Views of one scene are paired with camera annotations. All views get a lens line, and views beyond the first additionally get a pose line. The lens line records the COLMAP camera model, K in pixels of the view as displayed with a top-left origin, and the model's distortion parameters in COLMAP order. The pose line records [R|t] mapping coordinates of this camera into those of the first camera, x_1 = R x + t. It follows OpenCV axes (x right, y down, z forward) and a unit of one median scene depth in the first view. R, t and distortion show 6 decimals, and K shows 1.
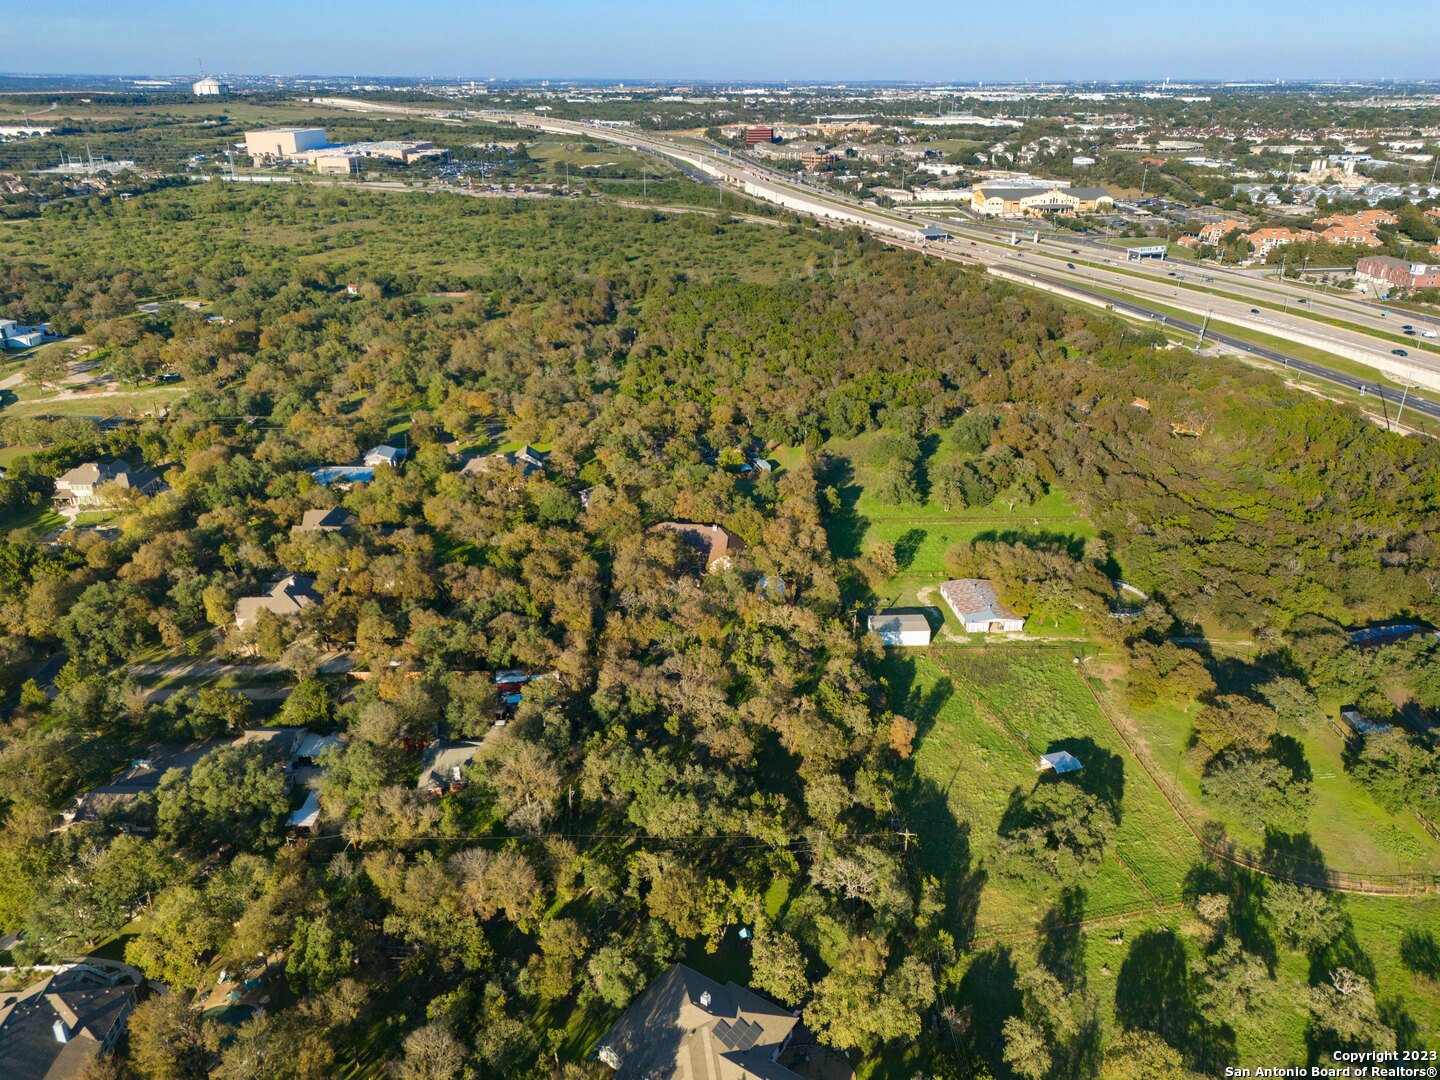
lens RADIAL K [[1044.8, 0, 720.0], [0, 1044.8, 541.3], [0, 0, 1]] dist [0.045149, -0.035030]
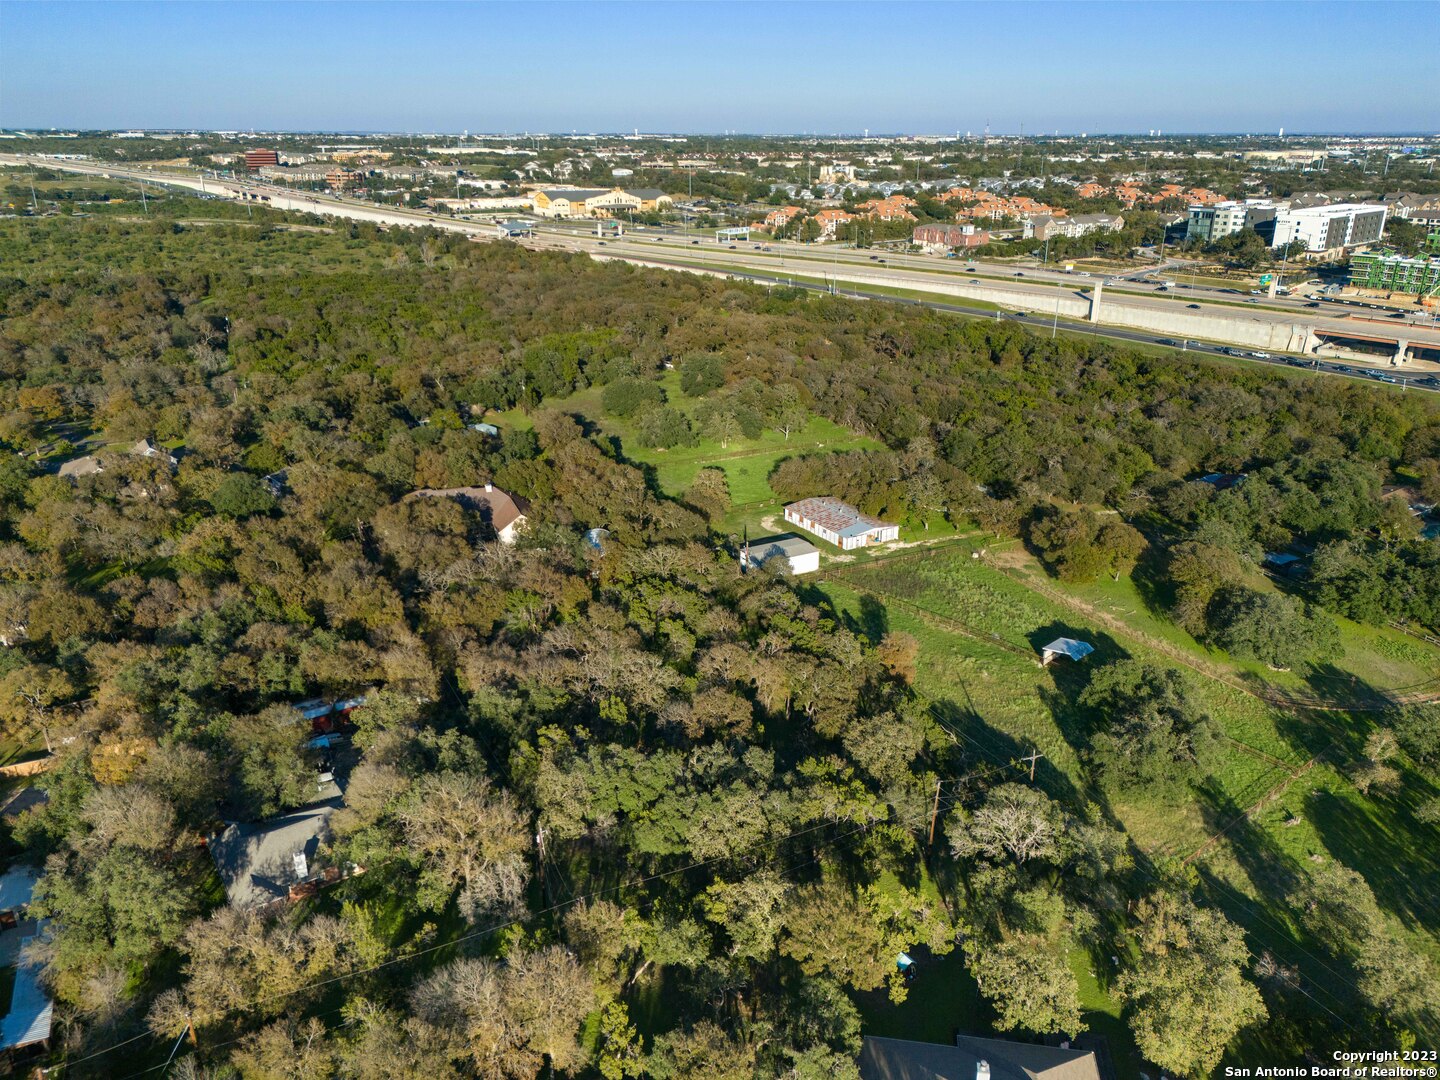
lens RADIAL K [[1044.8, 0, 723.6], [0, 1044.8, 540.5], [0, 0, 1]] dist [0.045149, -0.035030]
pose [[0.901223, -0.154967, 0.404701, -0.189369], [0.171001, 0.985265, -0.003525, 0.065478], [-0.398191, 0.072382, 0.914442, 0.275927]]
